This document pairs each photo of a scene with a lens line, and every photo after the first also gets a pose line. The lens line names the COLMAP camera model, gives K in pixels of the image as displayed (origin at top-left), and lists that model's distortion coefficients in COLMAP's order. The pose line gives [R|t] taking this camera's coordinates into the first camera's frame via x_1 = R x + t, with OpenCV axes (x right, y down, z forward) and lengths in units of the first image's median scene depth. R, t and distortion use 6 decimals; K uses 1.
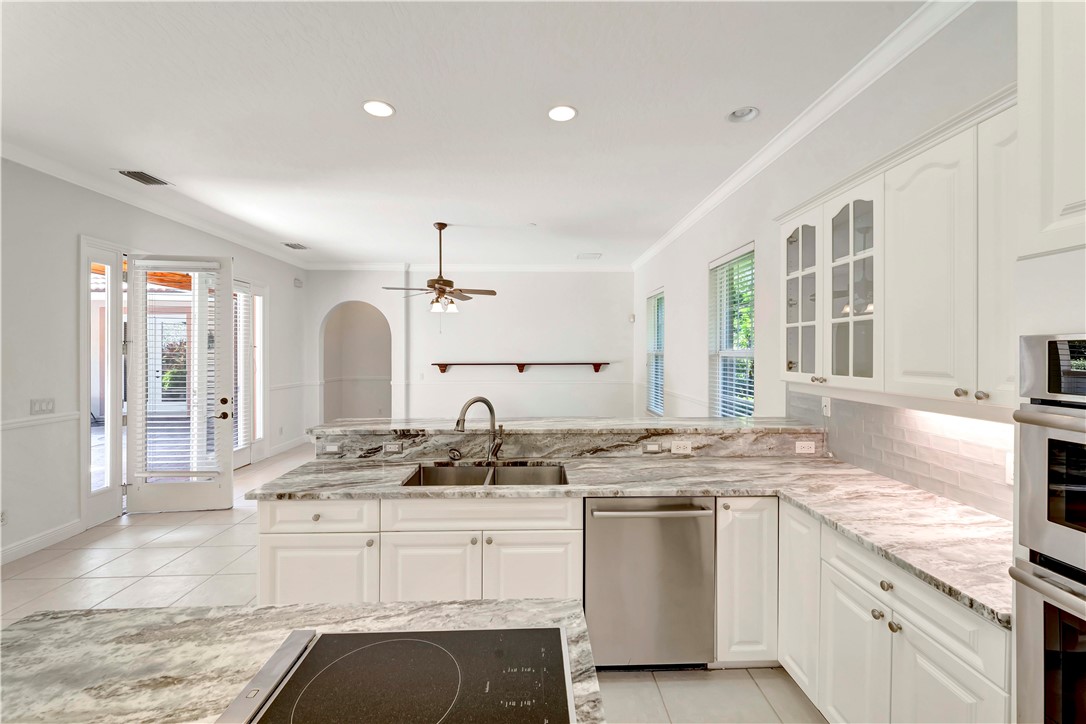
lens RADIAL K [[435.7, 0, 549.1], [0, 435.7, 355.4], [0, 0, 1]] dist [0.004132, -0.000681]
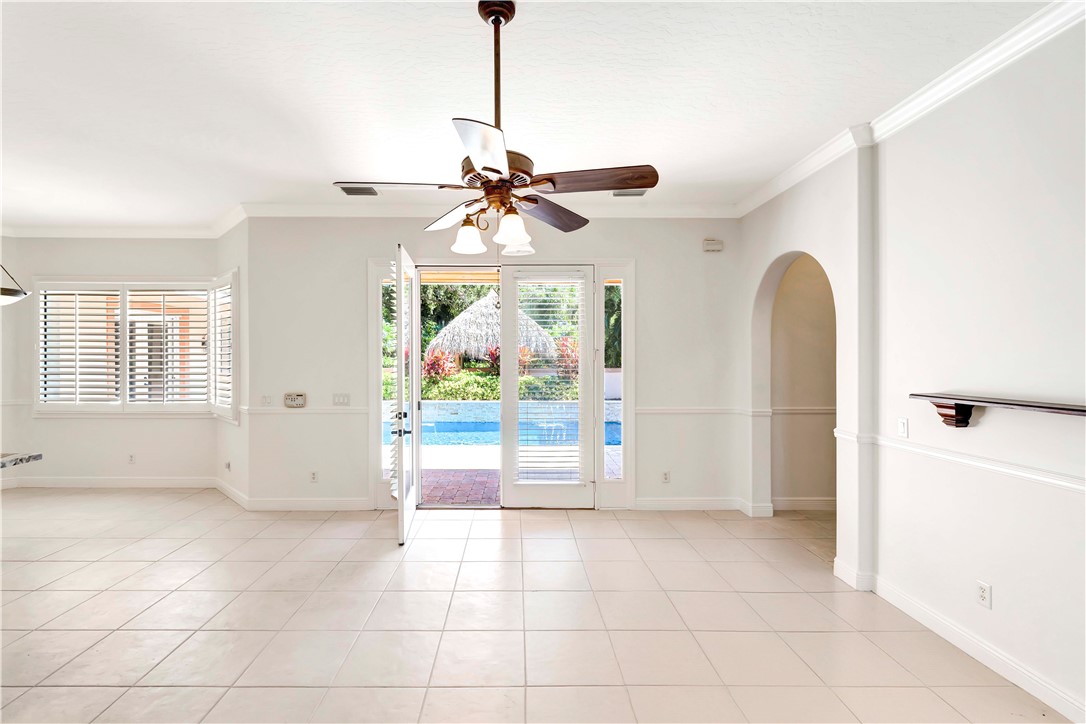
lens RADIAL K [[478.1, 0, 537.7], [0, 478.1, 352.3], [0, 0, 1]] dist [0.000409, 0.001270]
pose [[-0.036747, -0.004745, -0.999313, 0.129506], [-0.007784, 0.999960, -0.004462, -0.011705], [0.999294, 0.007614, -0.036782, 0.932743]]
